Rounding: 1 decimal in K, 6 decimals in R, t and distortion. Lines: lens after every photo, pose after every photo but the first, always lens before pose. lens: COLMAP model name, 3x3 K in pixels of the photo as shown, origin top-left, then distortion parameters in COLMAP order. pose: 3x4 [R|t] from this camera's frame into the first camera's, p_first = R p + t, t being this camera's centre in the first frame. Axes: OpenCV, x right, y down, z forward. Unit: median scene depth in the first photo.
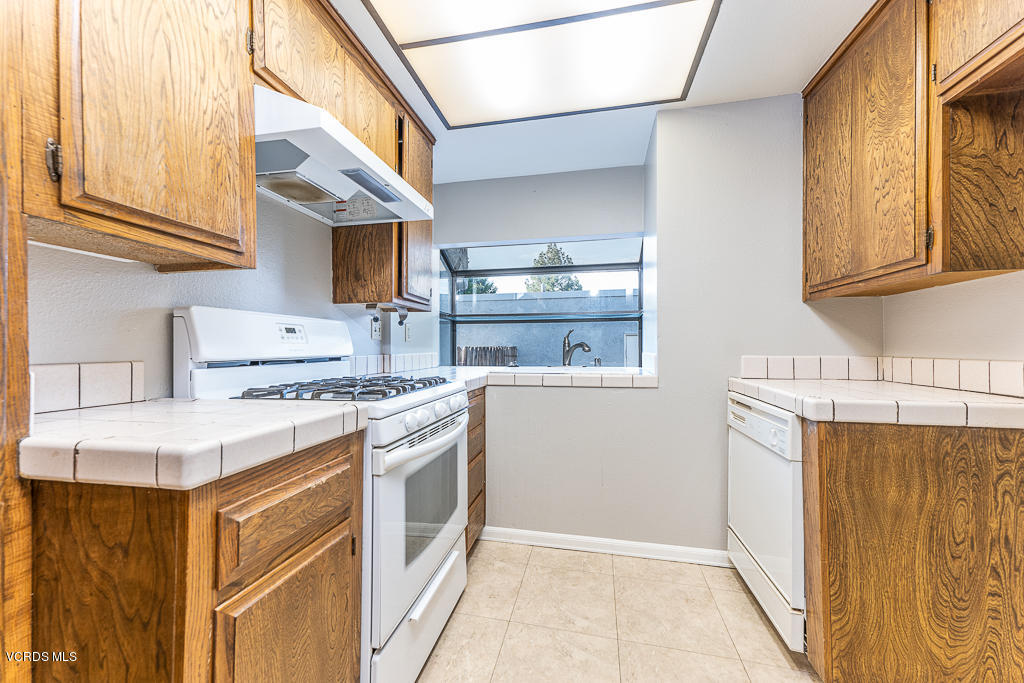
lens RADIAL K [[411.6, 0, 515.5], [0, 411.6, 344.1], [0, 0, 1]] dist [0.025606, 0.000021]
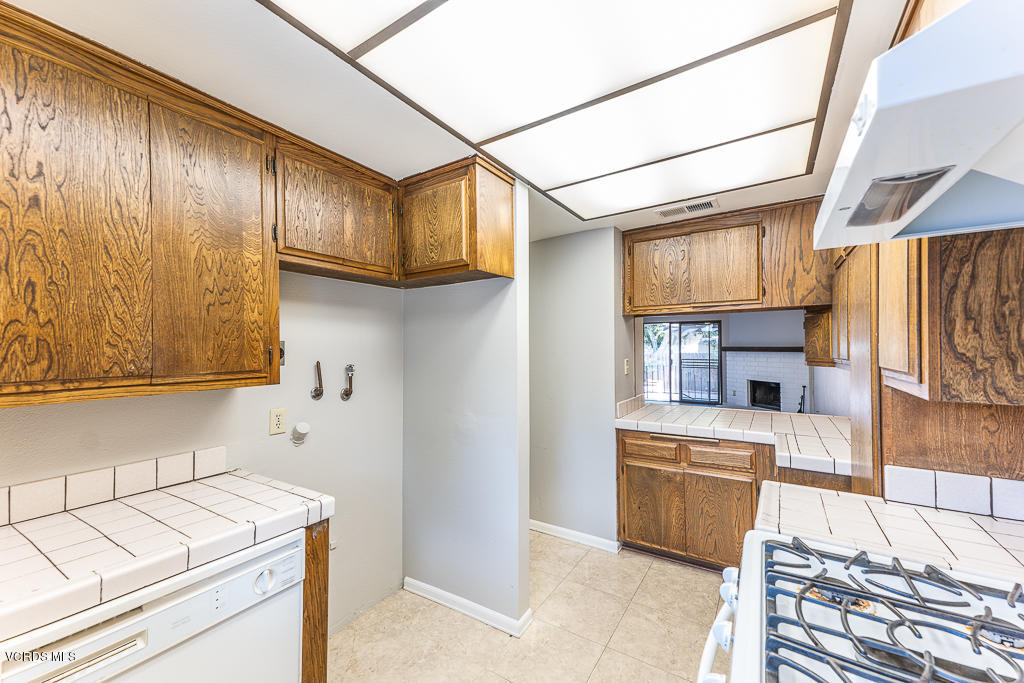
lens RADIAL K [[411.6, 0, 515.5], [0, 411.6, 344.1], [0, 0, 1]] dist [0.025606, 0.000021]
pose [[-0.932956, 0.010274, 0.359844, -0.136503], [0.004356, 0.999842, -0.017254, -0.230264], [-0.359964, -0.014529, -0.932853, 1.654606]]
